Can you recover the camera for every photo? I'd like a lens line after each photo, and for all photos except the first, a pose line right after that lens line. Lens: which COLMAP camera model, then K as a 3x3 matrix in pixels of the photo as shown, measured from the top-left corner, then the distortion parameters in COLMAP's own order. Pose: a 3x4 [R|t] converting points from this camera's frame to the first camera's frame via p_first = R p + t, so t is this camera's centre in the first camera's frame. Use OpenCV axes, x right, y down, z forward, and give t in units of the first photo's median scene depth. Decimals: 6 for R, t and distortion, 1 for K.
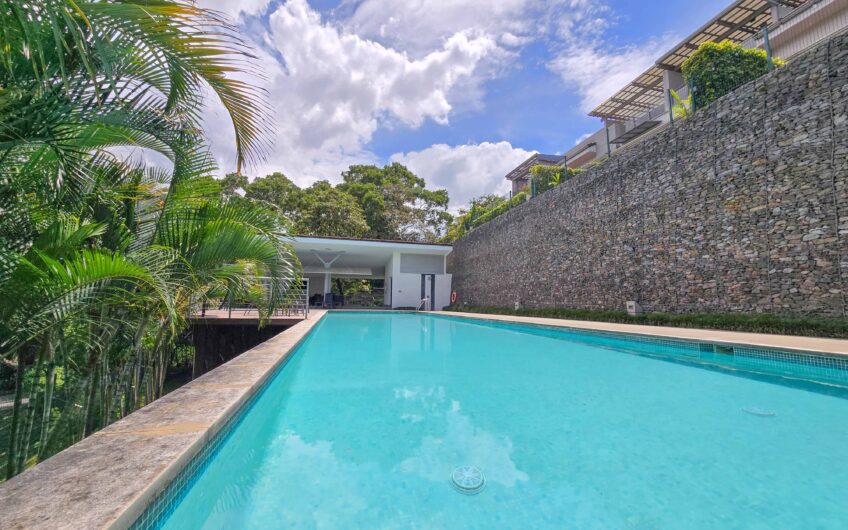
lens RADIAL K [[347.3, 0, 427.6], [0, 347.3, 262.9], [0, 0, 1]] dist [-0.003613, 0.000319]
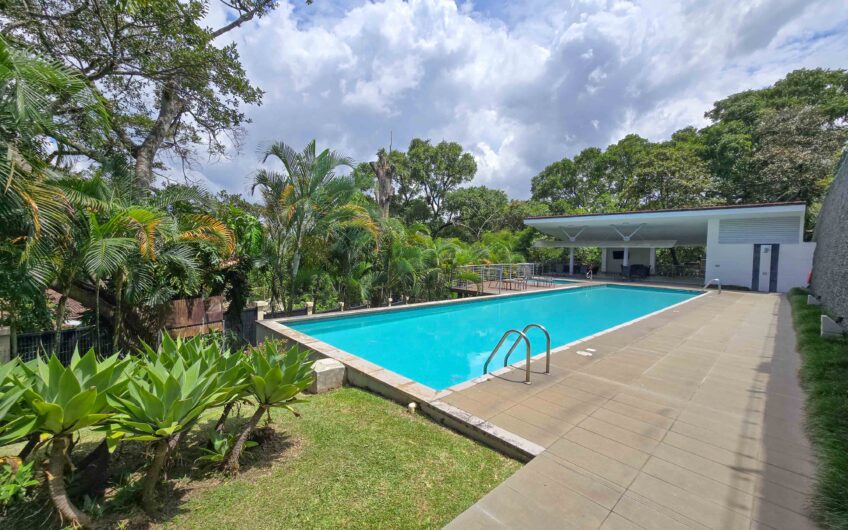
lens RADIAL K [[347.3, 0, 427.6], [0, 347.3, 262.9], [0, 0, 1]] dist [-0.003613, 0.000319]
pose [[0.486697, 0.025801, -0.873190, 0.305670], [0.081784, 0.993828, 0.074951, -0.044269], [0.869734, -0.107891, 0.481583, -0.013371]]
